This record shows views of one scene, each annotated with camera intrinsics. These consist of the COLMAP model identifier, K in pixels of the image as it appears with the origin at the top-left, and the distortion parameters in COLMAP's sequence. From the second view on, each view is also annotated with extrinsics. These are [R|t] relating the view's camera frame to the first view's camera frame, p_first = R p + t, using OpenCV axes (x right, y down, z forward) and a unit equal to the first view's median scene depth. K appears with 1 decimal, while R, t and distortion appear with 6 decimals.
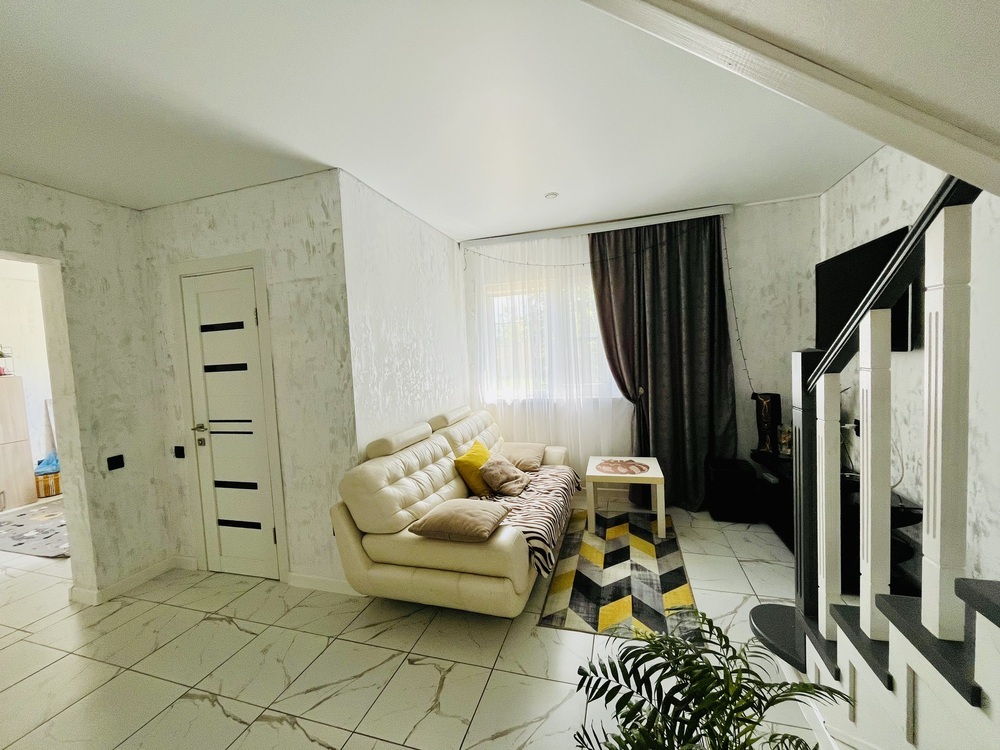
lens RADIAL K [[405.9, 0, 498.3], [0, 405.9, 375.4], [0, 0, 1]] dist [-0.002305, -0.000580]
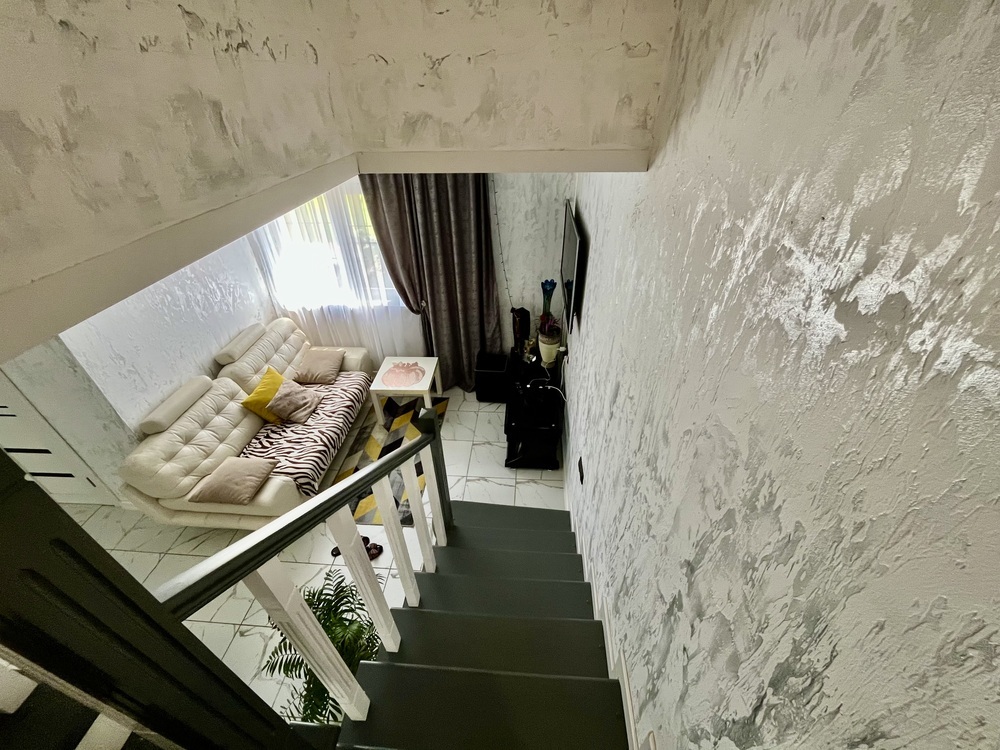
lens RADIAL K [[405.9, 0, 502.3], [0, 405.9, 375.2], [0, 0, 1]] dist [-0.002305, -0.000580]
pose [[0.973386, -0.105305, 0.203547, 0.353968], [-0.020390, 0.844860, 0.534598, -0.447719], [-0.228264, -0.524520, 0.820228, -0.079789]]
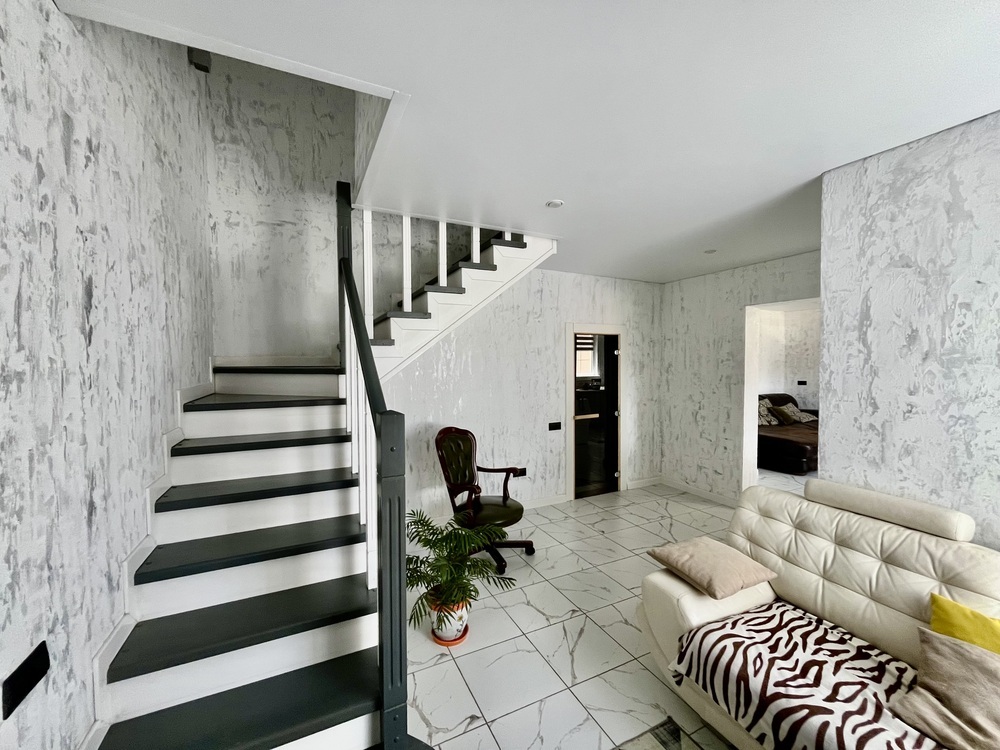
lens RADIAL K [[405.9, 0, 496.9], [0, 405.9, 376.4], [0, 0, 1]] dist [-0.002305, -0.000580]
pose [[-0.729885, 0.080356, -0.678831, 0.577370], [0.006073, 0.993790, 0.111109, -0.119996], [0.683543, 0.076974, -0.725840, 0.873675]]
